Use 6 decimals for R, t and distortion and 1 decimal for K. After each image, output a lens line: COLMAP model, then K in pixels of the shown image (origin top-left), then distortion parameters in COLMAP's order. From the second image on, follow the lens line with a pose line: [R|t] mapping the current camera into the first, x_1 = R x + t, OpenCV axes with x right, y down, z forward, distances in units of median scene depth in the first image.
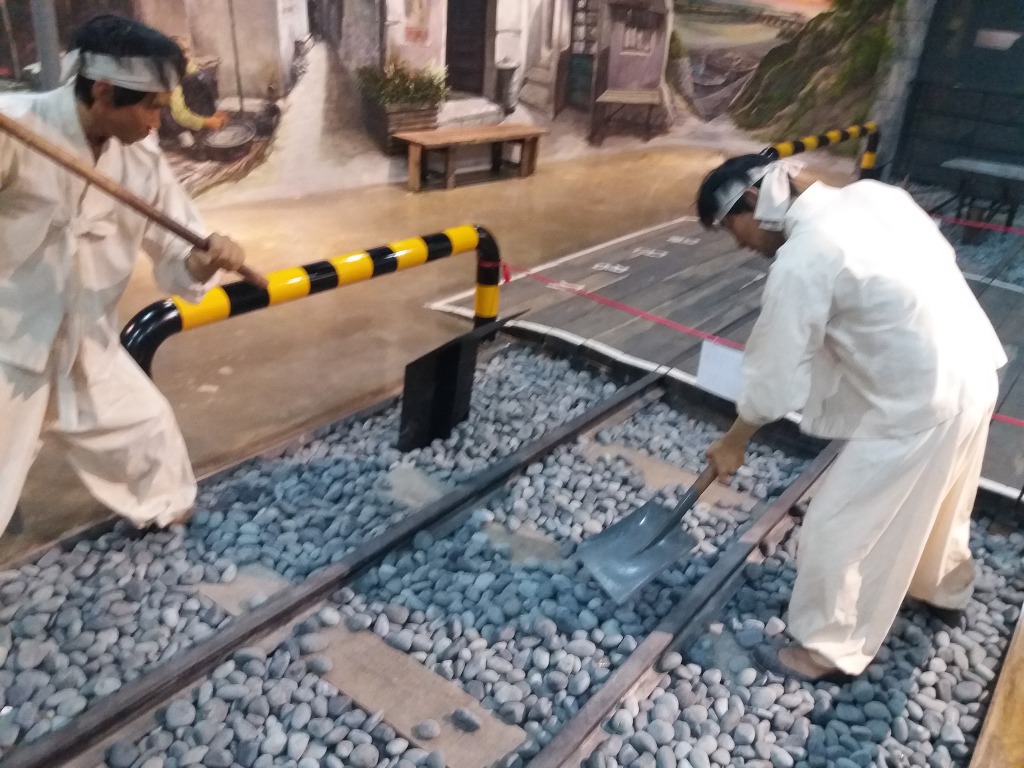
lens RADIAL K [[838.0, 0, 513.2], [0, 838.0, 385.2], [0, 0, 1]] dist [0.000715, -0.011979]
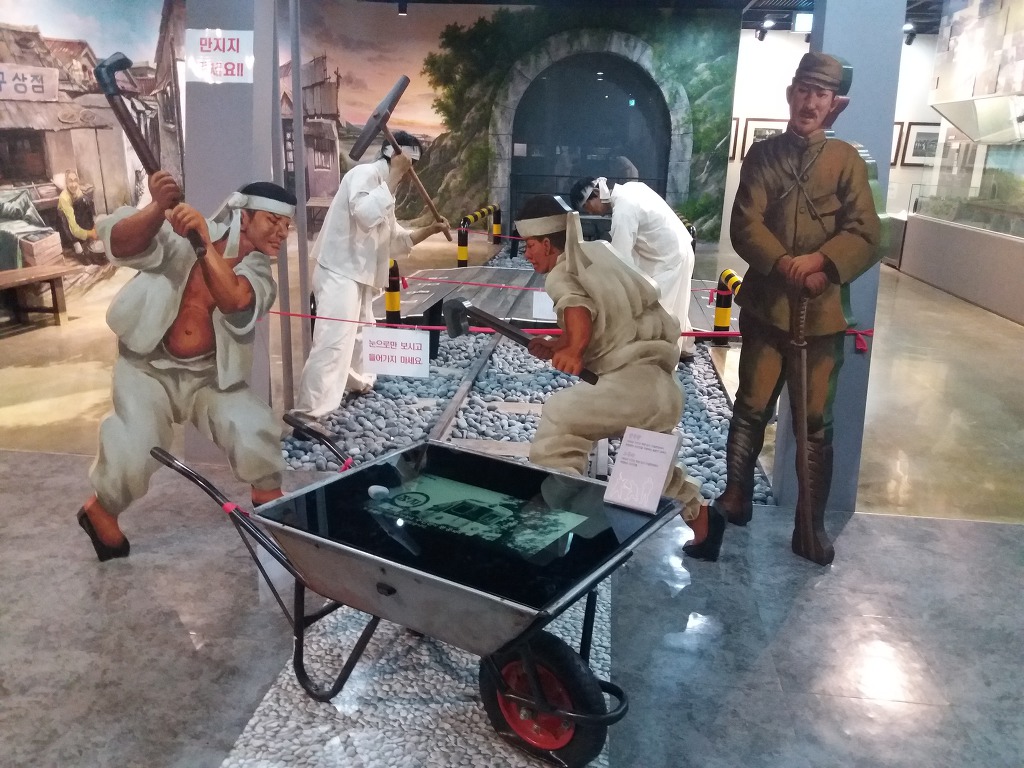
lens RADIAL K [[838.0, 0, 510.8], [0, 838.0, 383.6], [0, 0, 1]] dist [0.000715, -0.011979]
pose [[0.866258, -0.188348, 0.462732, -0.276877], [0.251656, 0.964630, -0.078475, 0.106462], [-0.431585, 0.184429, 0.883018, -0.231138]]
